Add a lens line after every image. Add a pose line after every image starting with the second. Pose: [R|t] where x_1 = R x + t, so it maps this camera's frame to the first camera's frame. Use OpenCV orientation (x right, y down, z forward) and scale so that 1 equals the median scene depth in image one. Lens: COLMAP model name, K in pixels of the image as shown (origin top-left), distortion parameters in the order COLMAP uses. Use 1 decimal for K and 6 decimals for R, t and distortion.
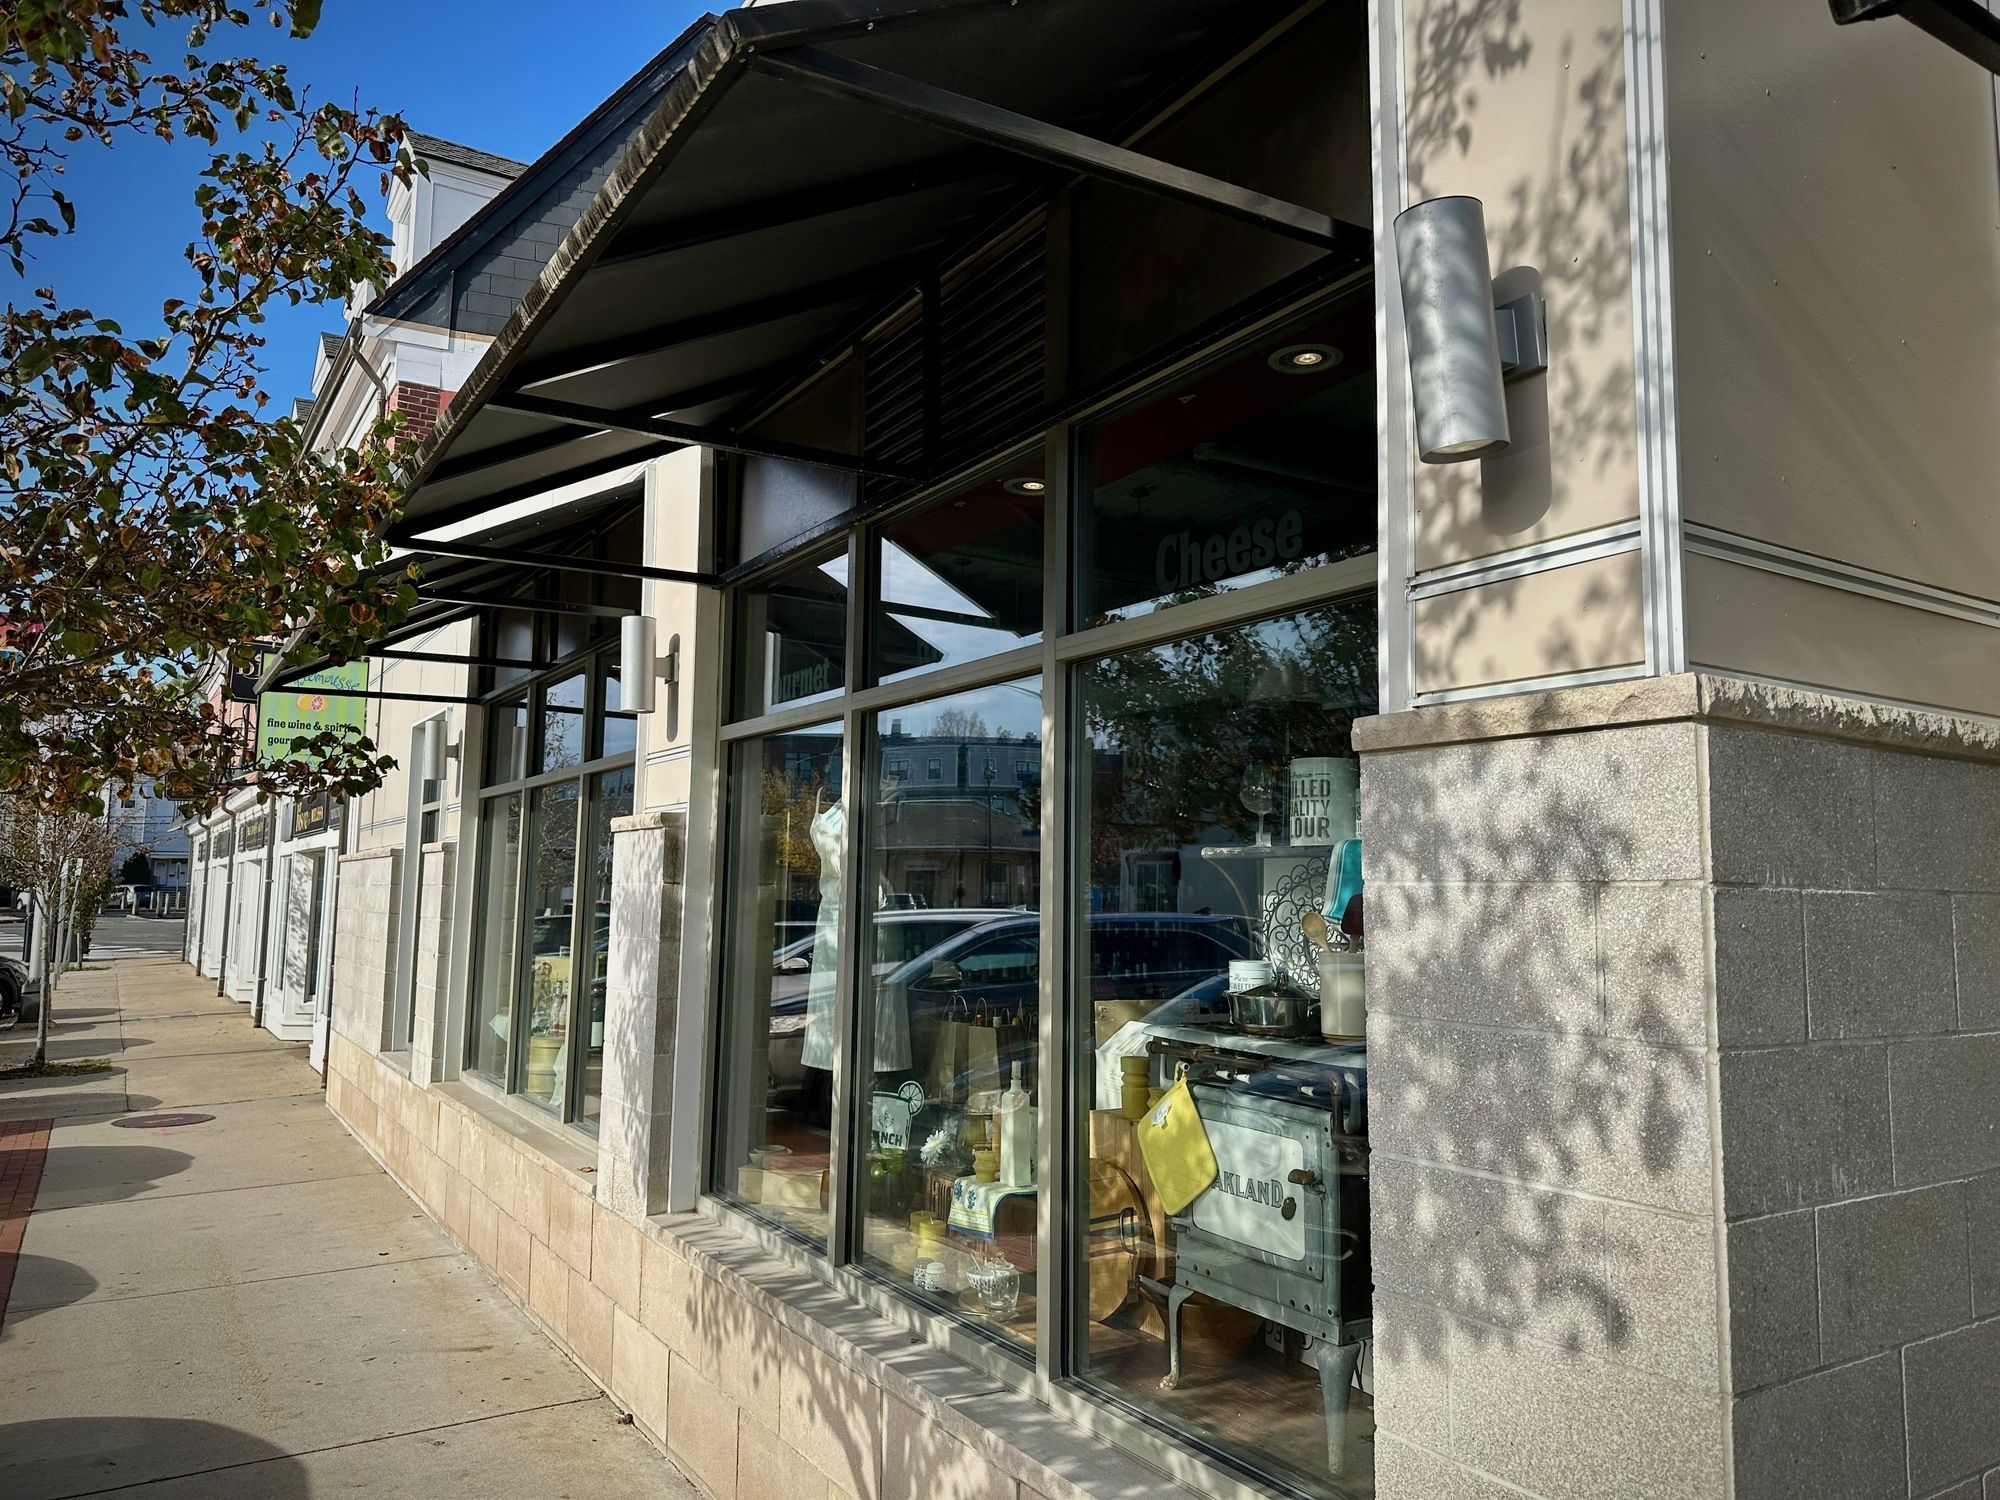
lens RADIAL K [[1373.1, 0, 1039.7], [0, 1373.1, 724.9], [0, 0, 1]] dist [0.160808, -0.315768]
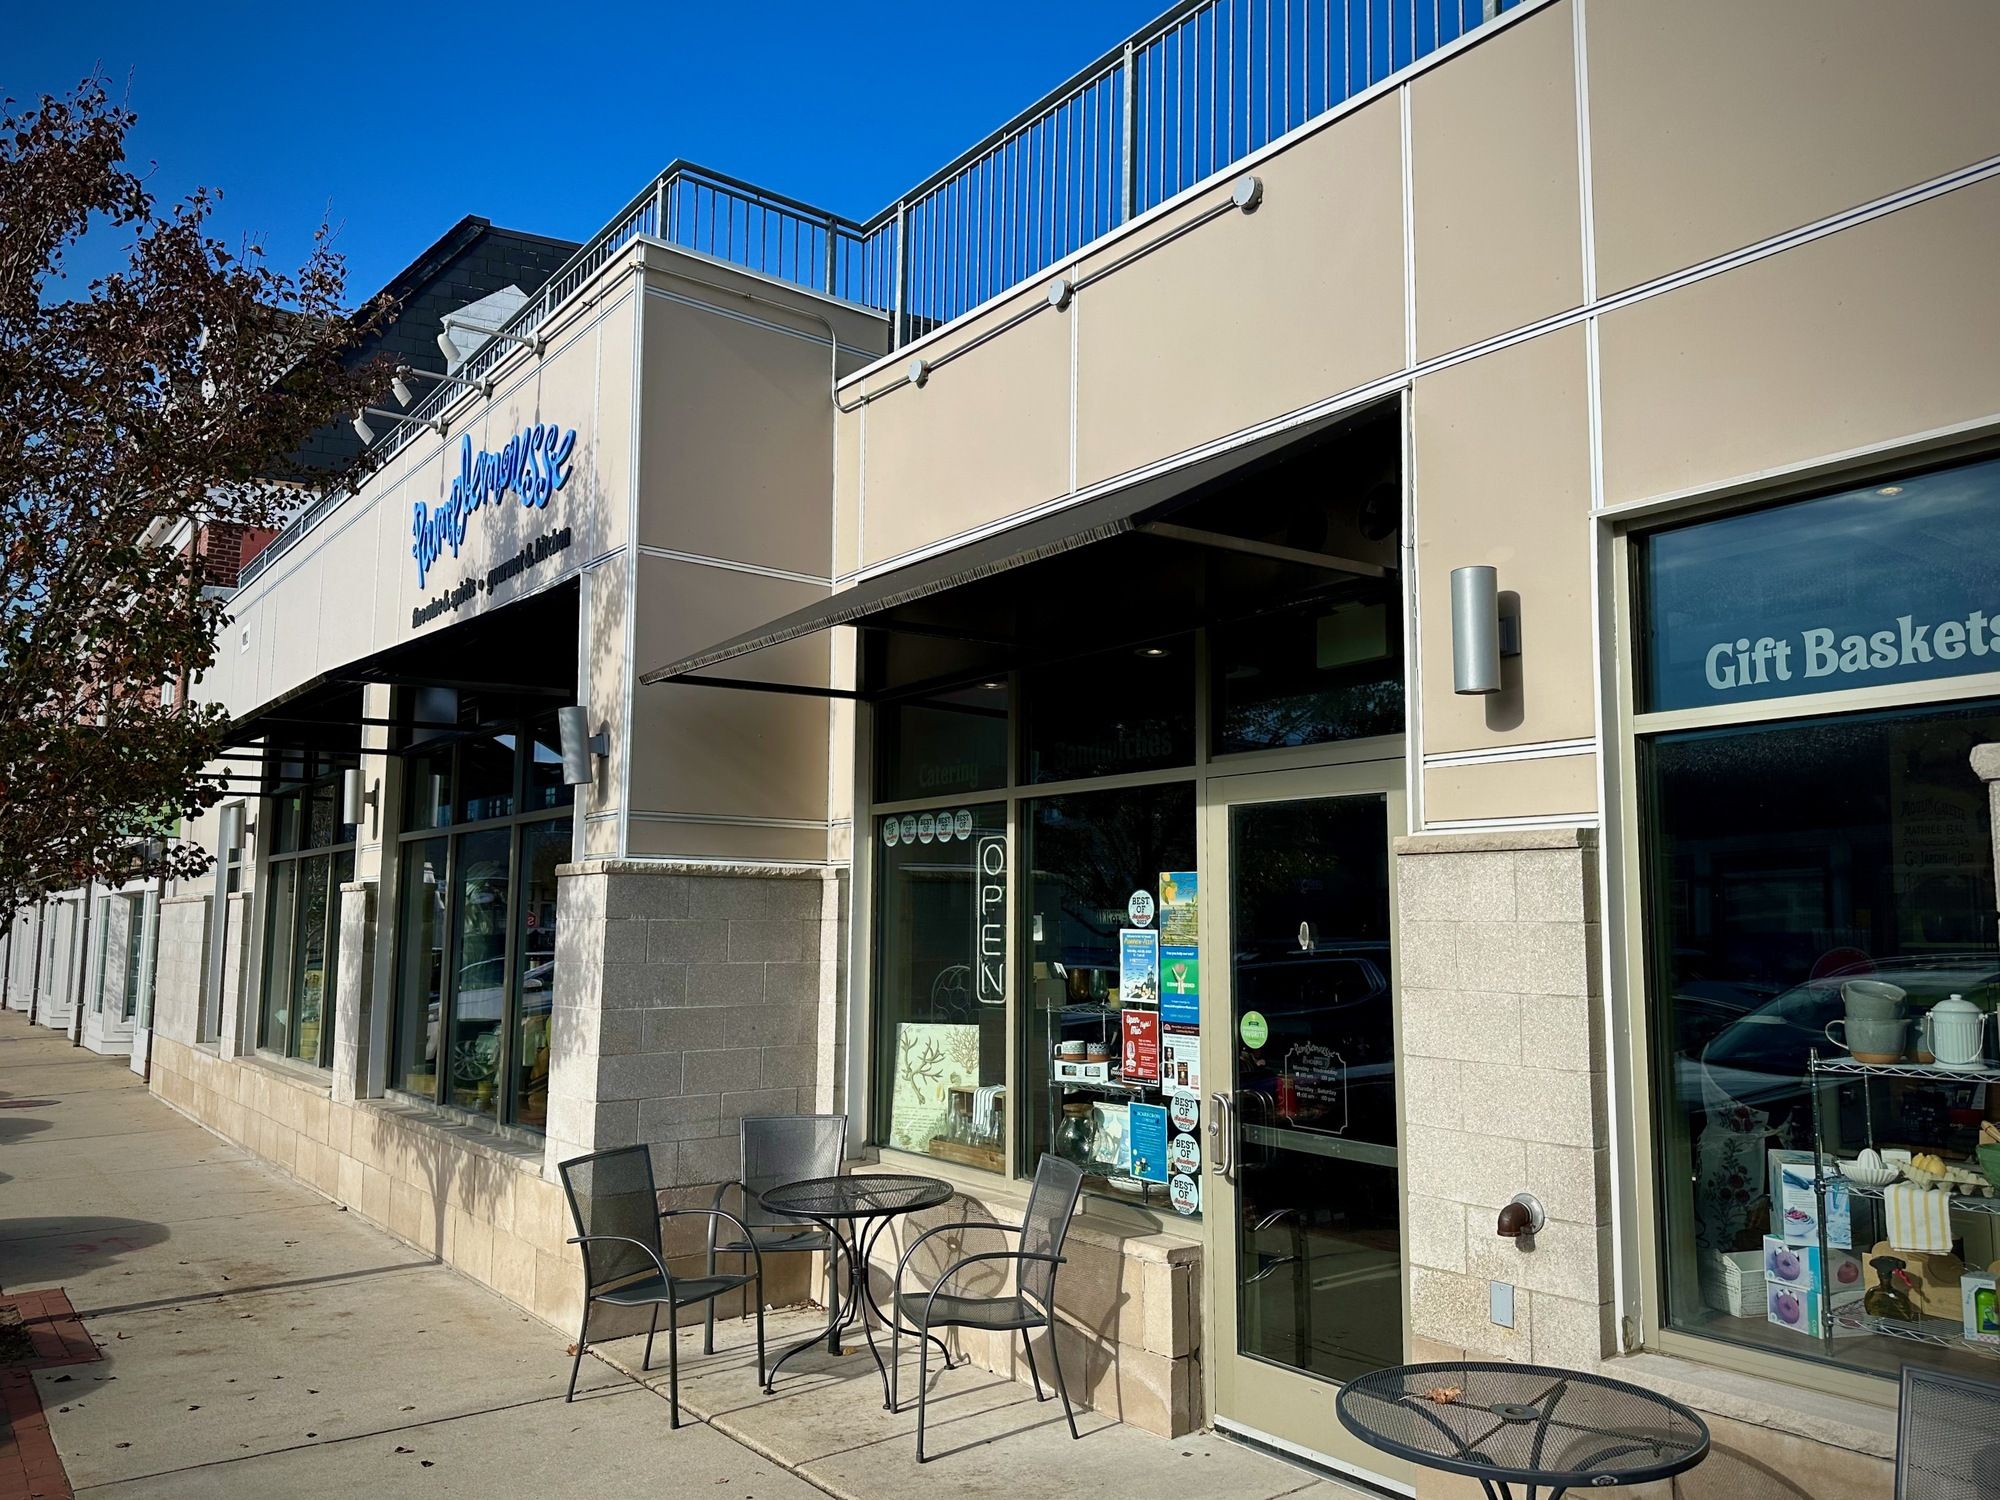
lens RADIAL K [[1421.3, 0, 999.8], [0, 1421.3, 759.9], [0, 0, 1]] dist [0.126392, -0.191316]
pose [[0.997183, 0.004090, 0.074892, 0.389570], [-0.004429, 0.999981, 0.004363, -0.101607], [-0.074873, -0.004682, 0.997182, -0.894266]]
